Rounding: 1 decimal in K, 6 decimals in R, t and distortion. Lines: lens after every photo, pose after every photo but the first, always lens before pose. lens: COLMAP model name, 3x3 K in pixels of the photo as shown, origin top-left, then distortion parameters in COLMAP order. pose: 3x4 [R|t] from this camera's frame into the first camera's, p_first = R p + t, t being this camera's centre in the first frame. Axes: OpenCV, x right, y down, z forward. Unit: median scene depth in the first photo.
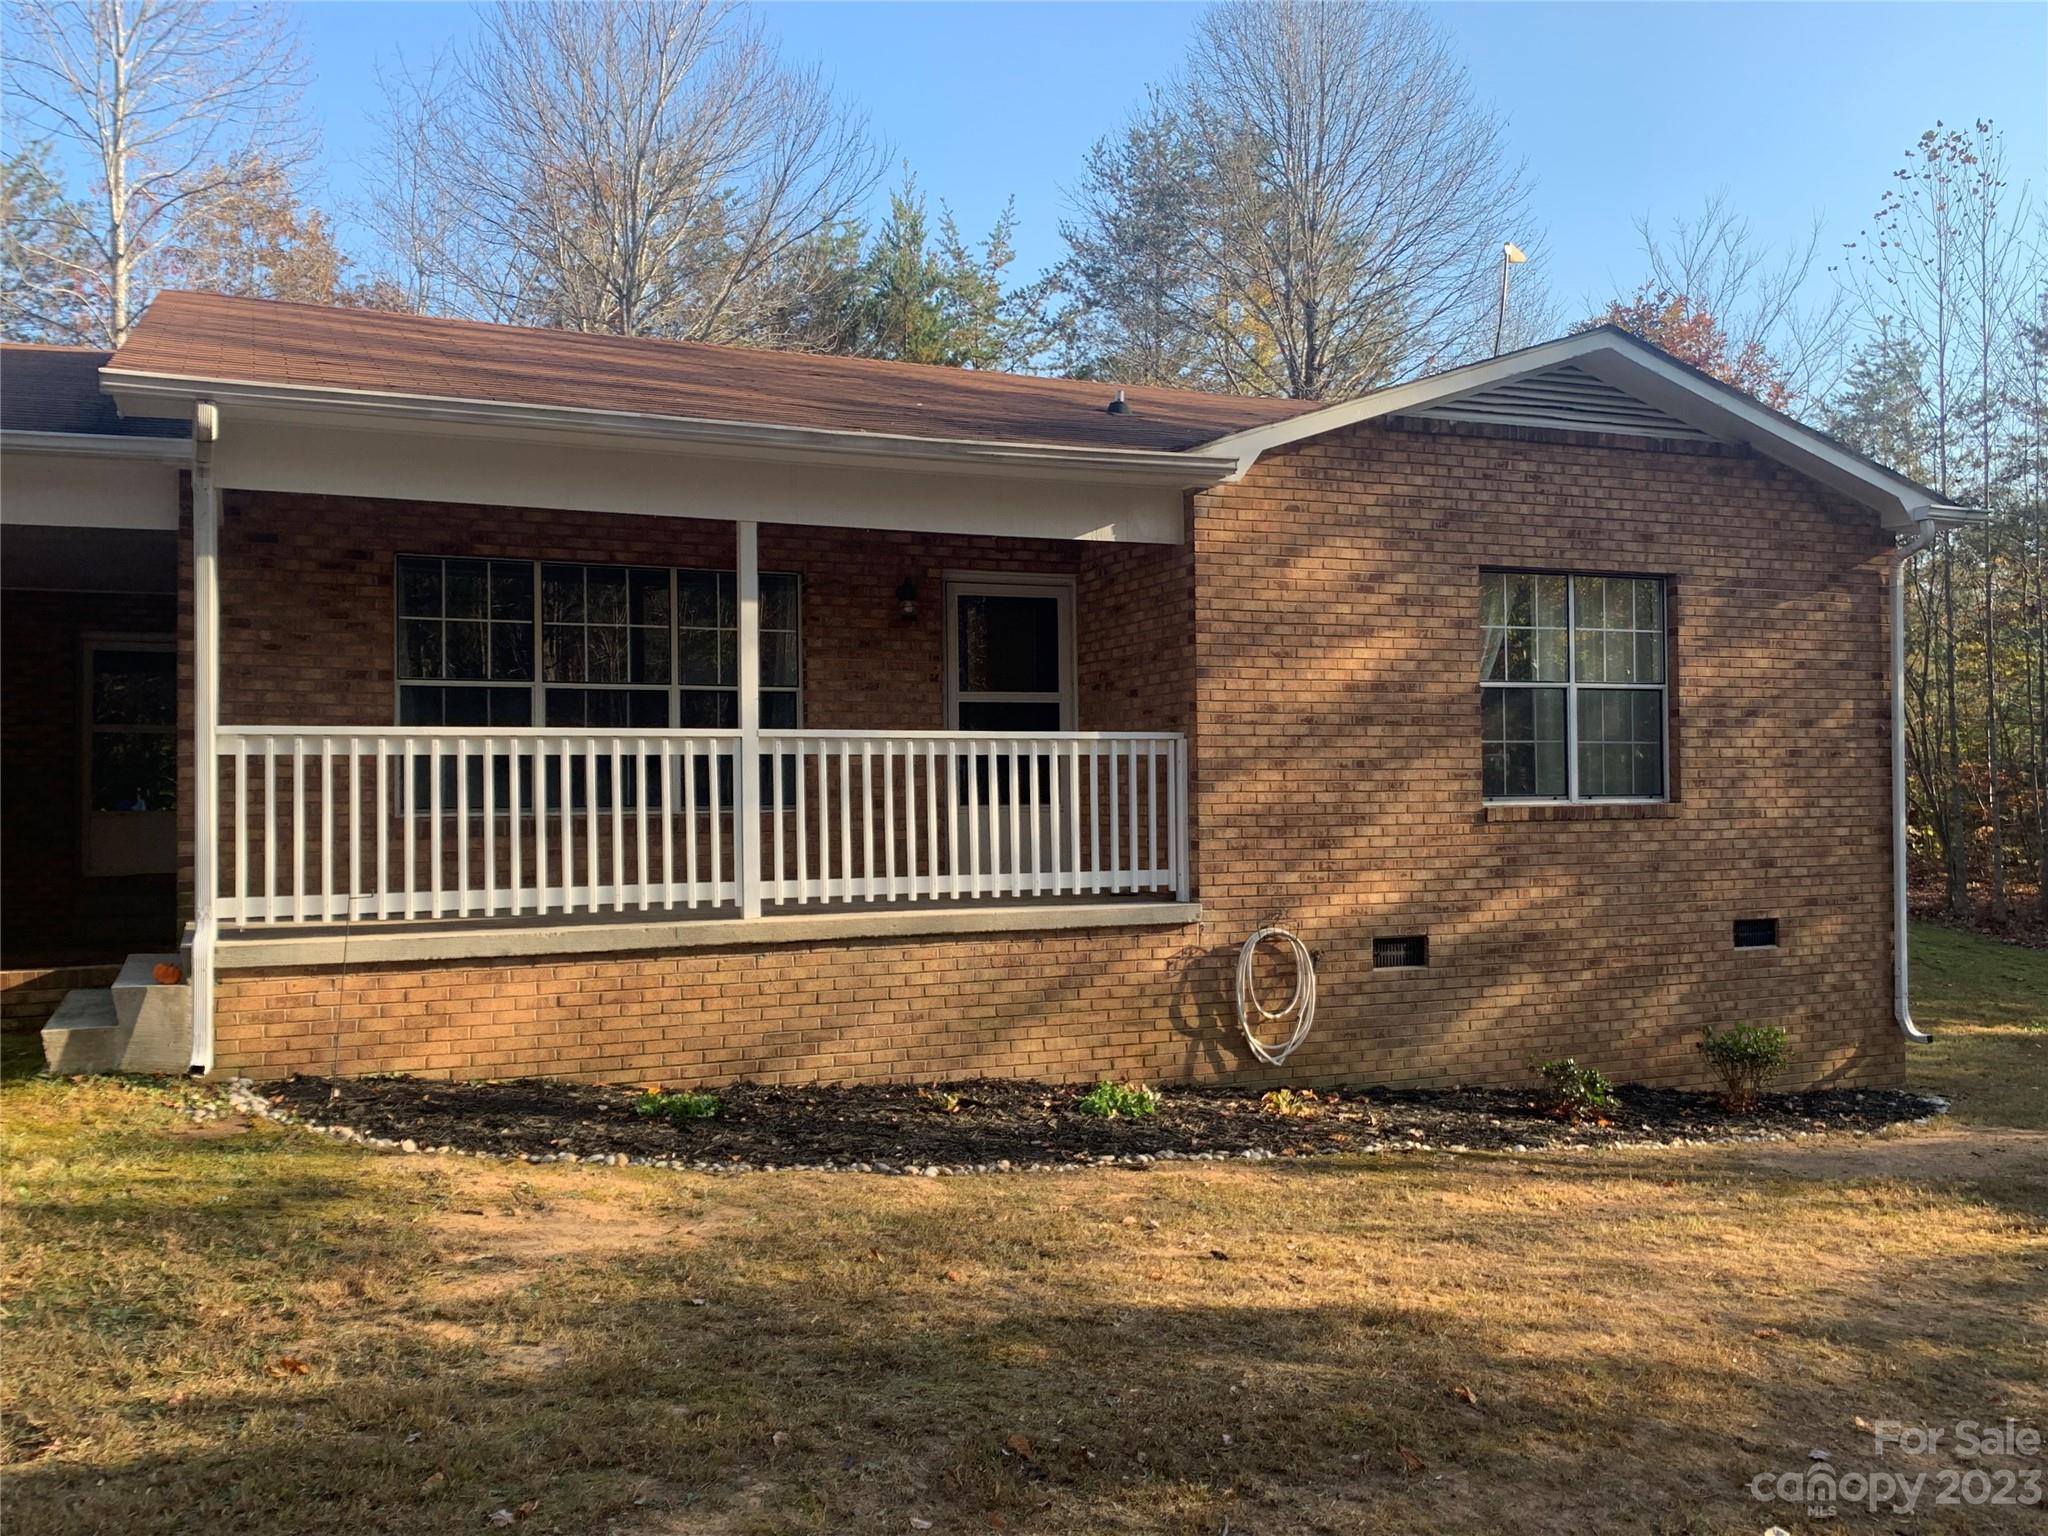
lens RADIAL K [[1761.9, 0, 1019.4], [0, 1761.9, 757.6], [0, 0, 1]] dist [-0.018115, 0.036713]
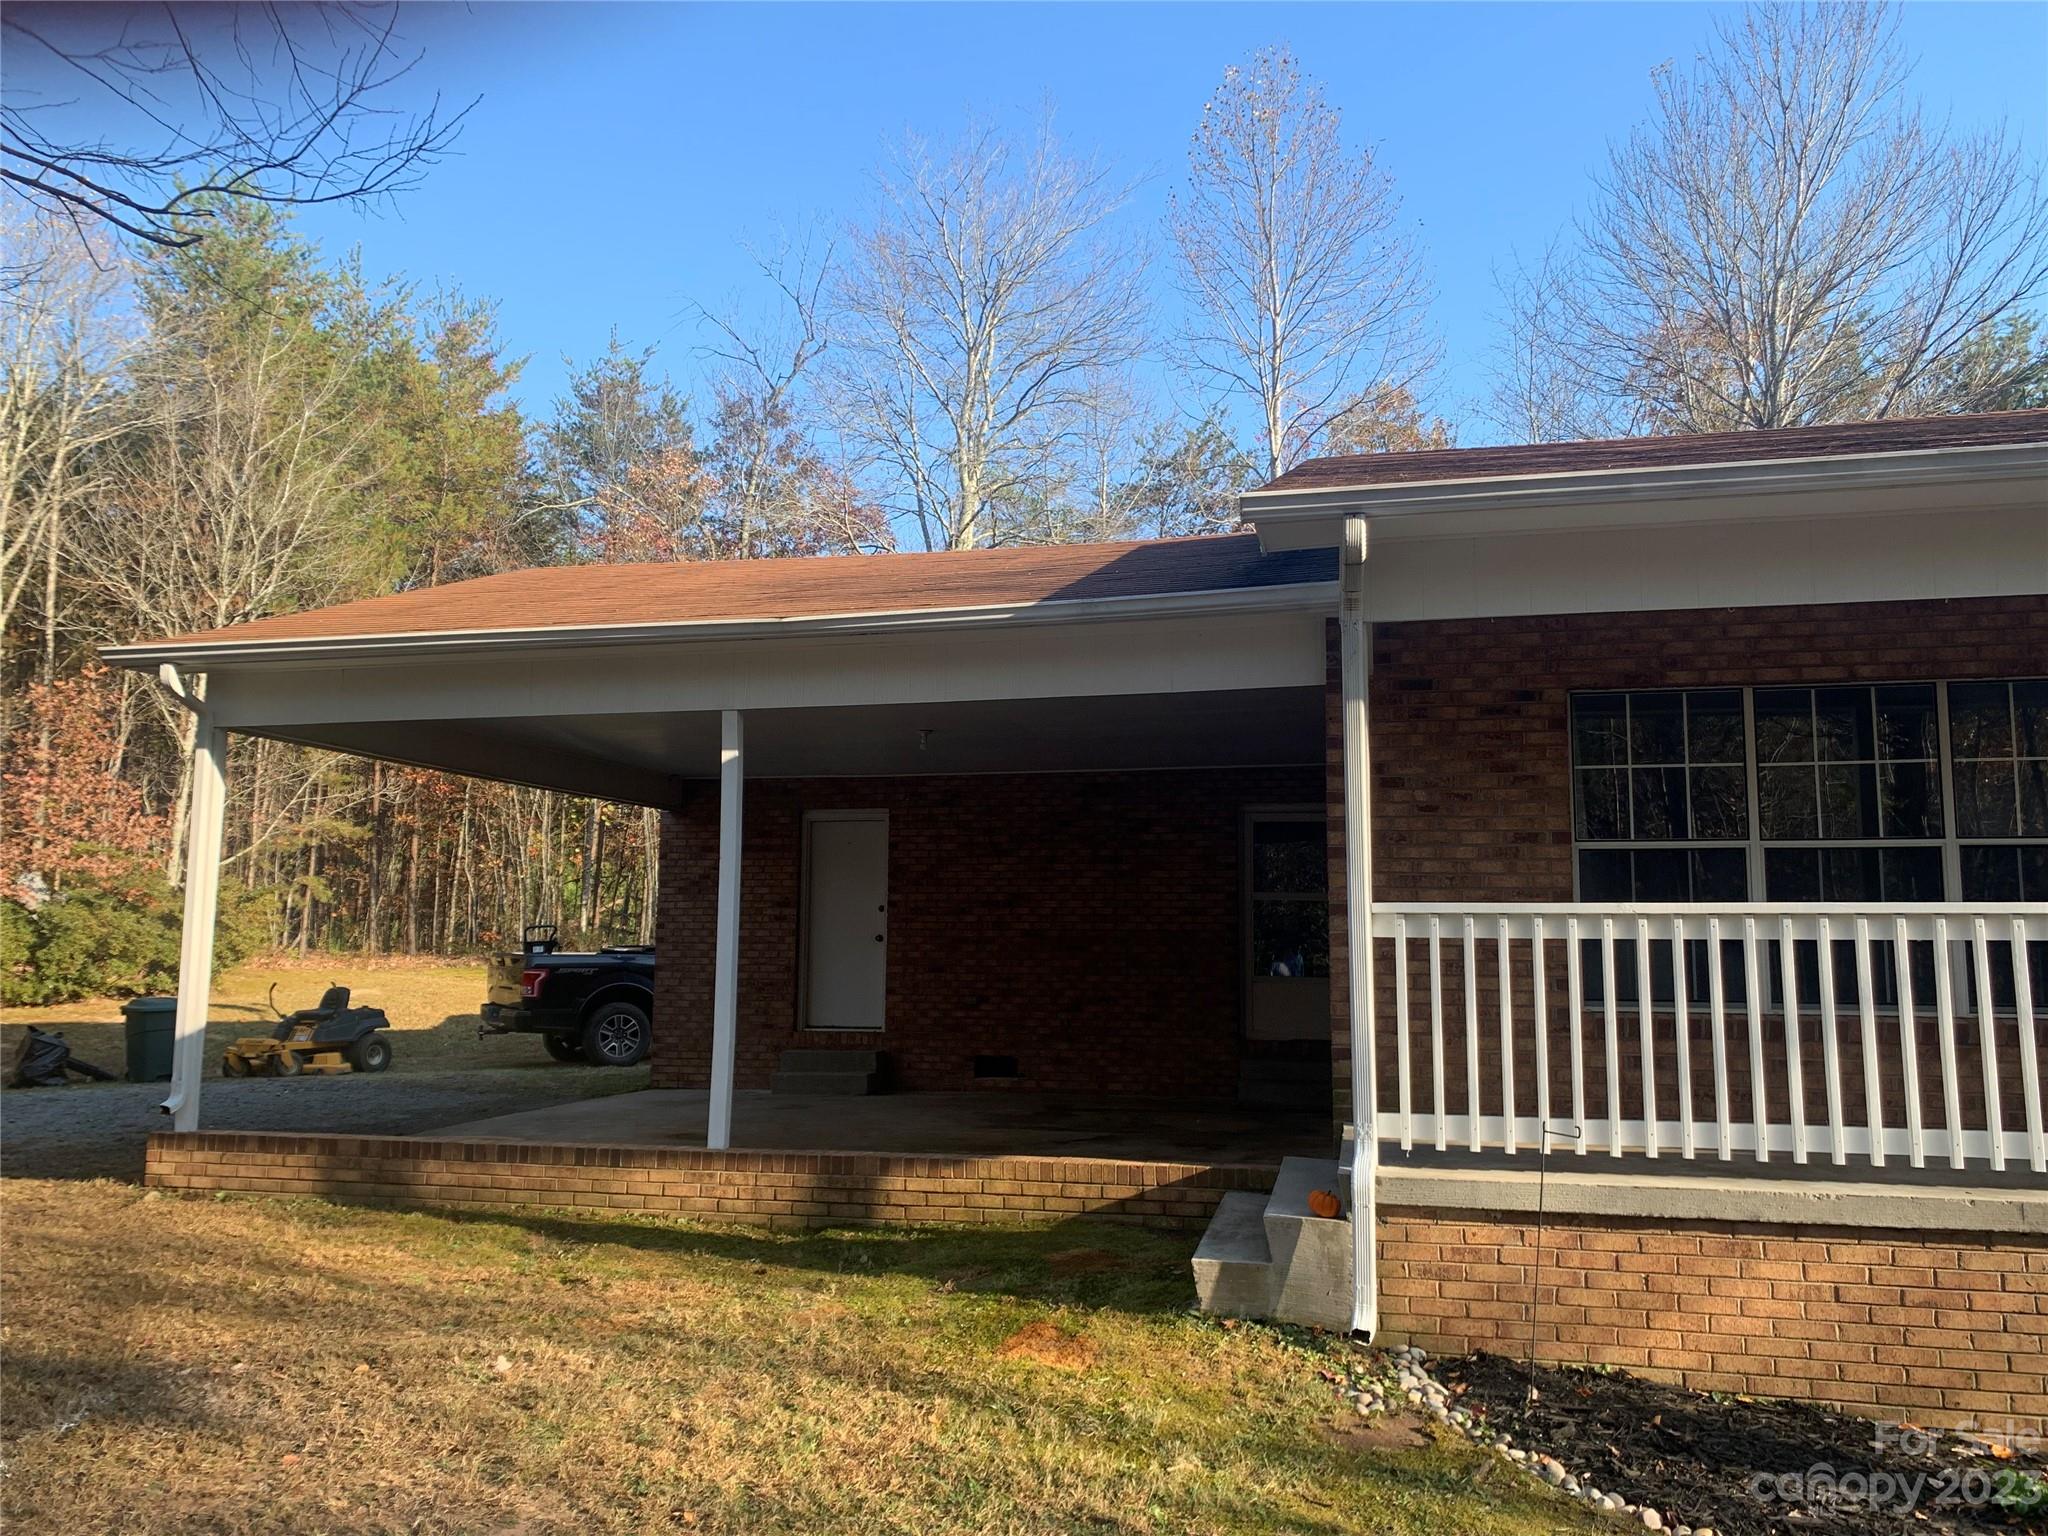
lens RADIAL K [[1559.0, 0, 1007.1], [0, 1559.0, 758.6], [0, 0, 1]] dist [0.056350, -0.069840]
pose [[0.796183, -0.056251, -0.602435, -0.136224], [-0.002852, 0.995309, -0.096704, -0.013208], [0.605049, 0.078712, 0.792288, 0.285737]]
